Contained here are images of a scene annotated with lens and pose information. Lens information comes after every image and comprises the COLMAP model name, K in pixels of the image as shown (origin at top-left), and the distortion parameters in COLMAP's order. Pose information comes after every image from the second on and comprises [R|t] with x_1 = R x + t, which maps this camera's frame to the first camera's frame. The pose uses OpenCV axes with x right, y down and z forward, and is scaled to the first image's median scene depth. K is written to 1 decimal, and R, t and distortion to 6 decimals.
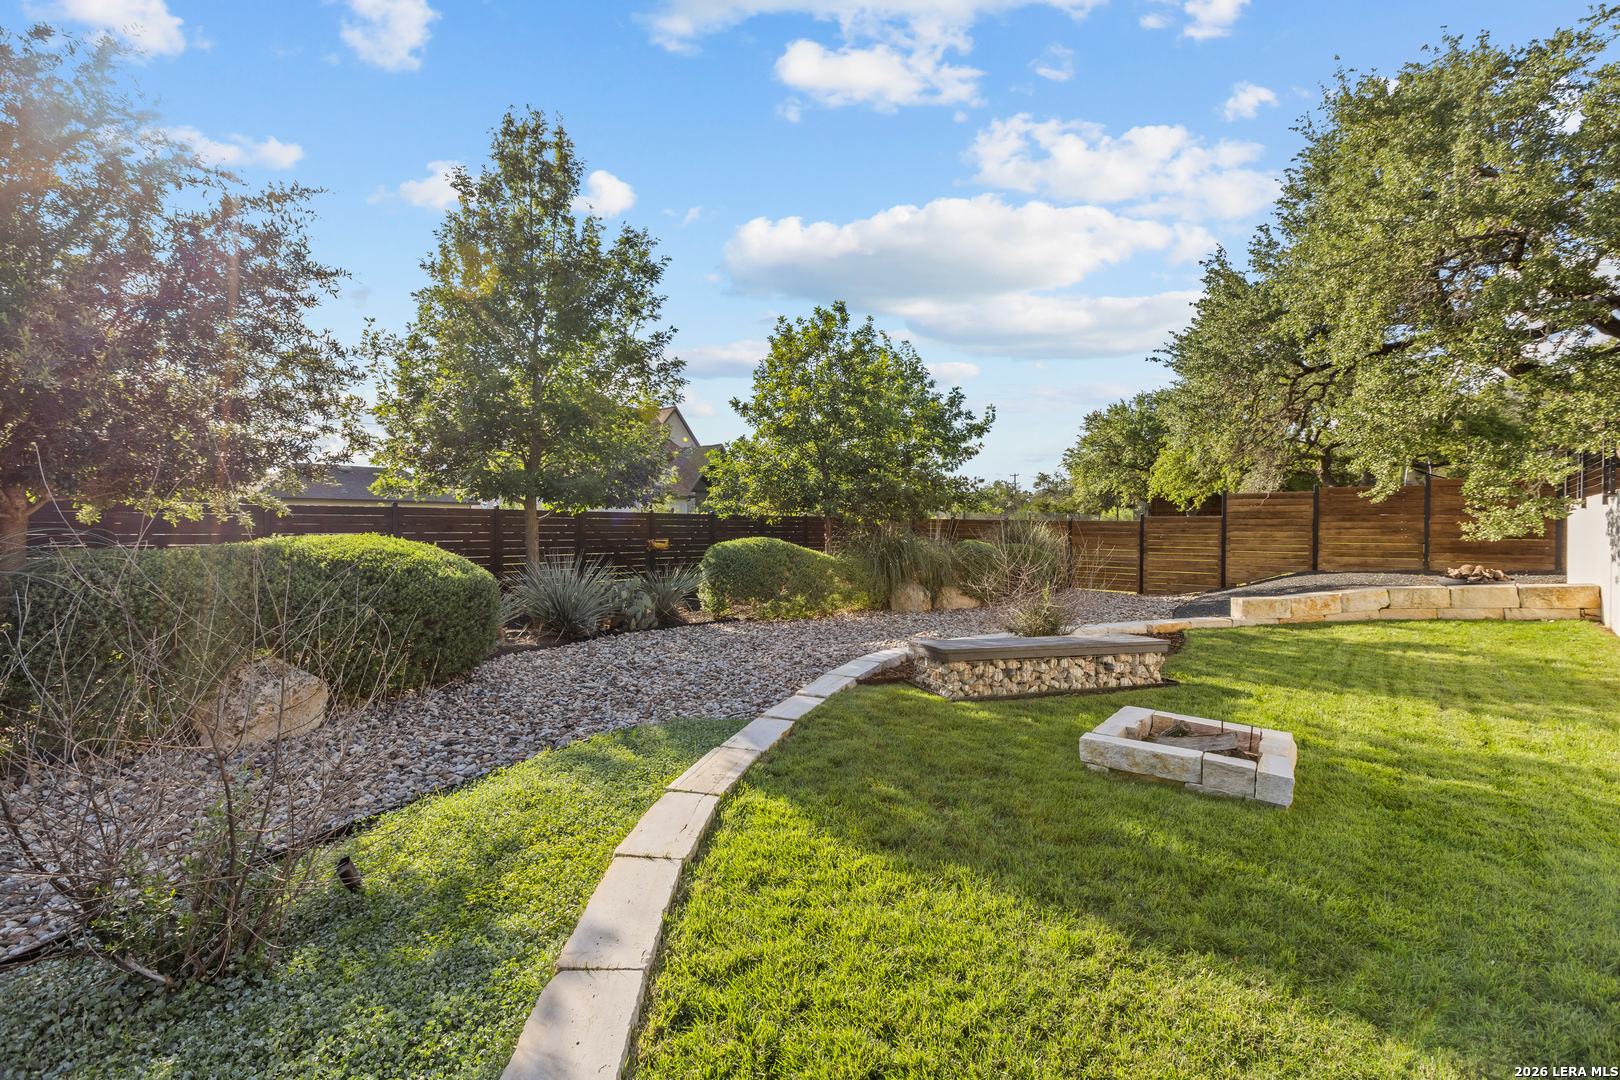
lens RADIAL K [[720.8, 0, 812.6], [0, 720.8, 522.9], [0, 0, 1]] dist [0.000150, 0.000000]
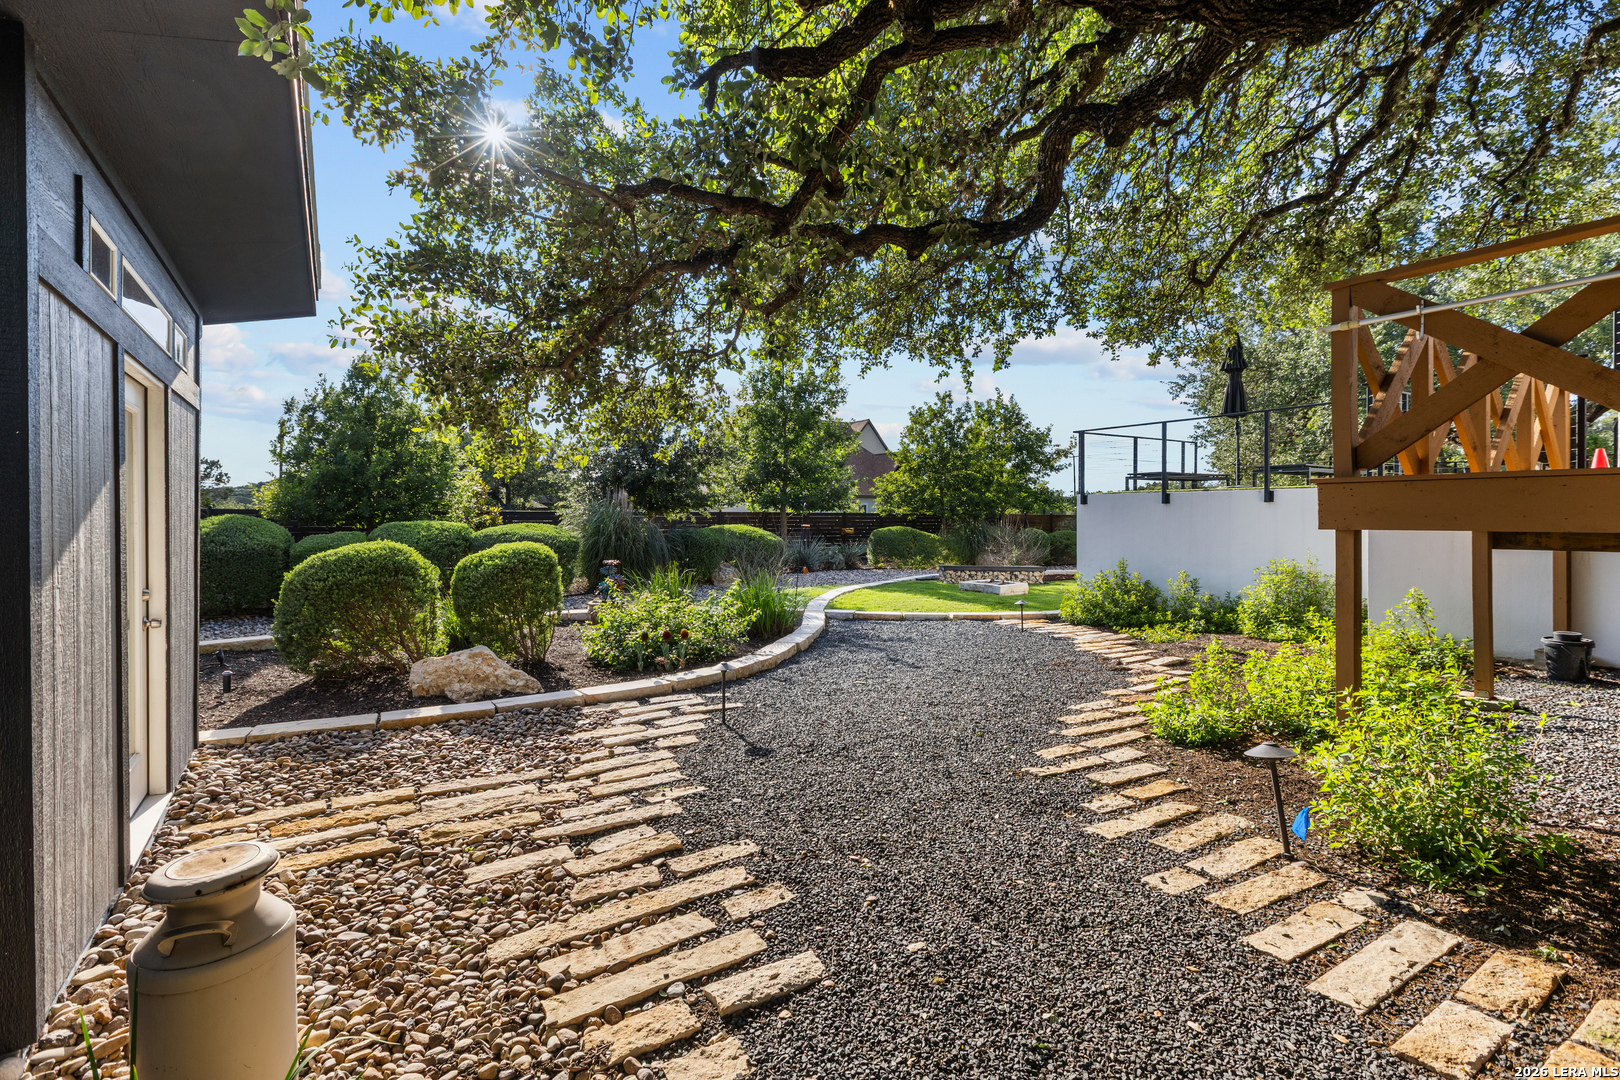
lens RADIAL K [[720.8, 0, 812.6], [0, 720.8, 522.9], [0, 0, 1]] dist [0.000150, 0.000000]
pose [[0.962054, -0.001854, -0.272852, 0.208281], [0.005174, 0.999921, 0.011447, -0.011055], [0.272809, -0.012424, 0.961988, -0.819076]]
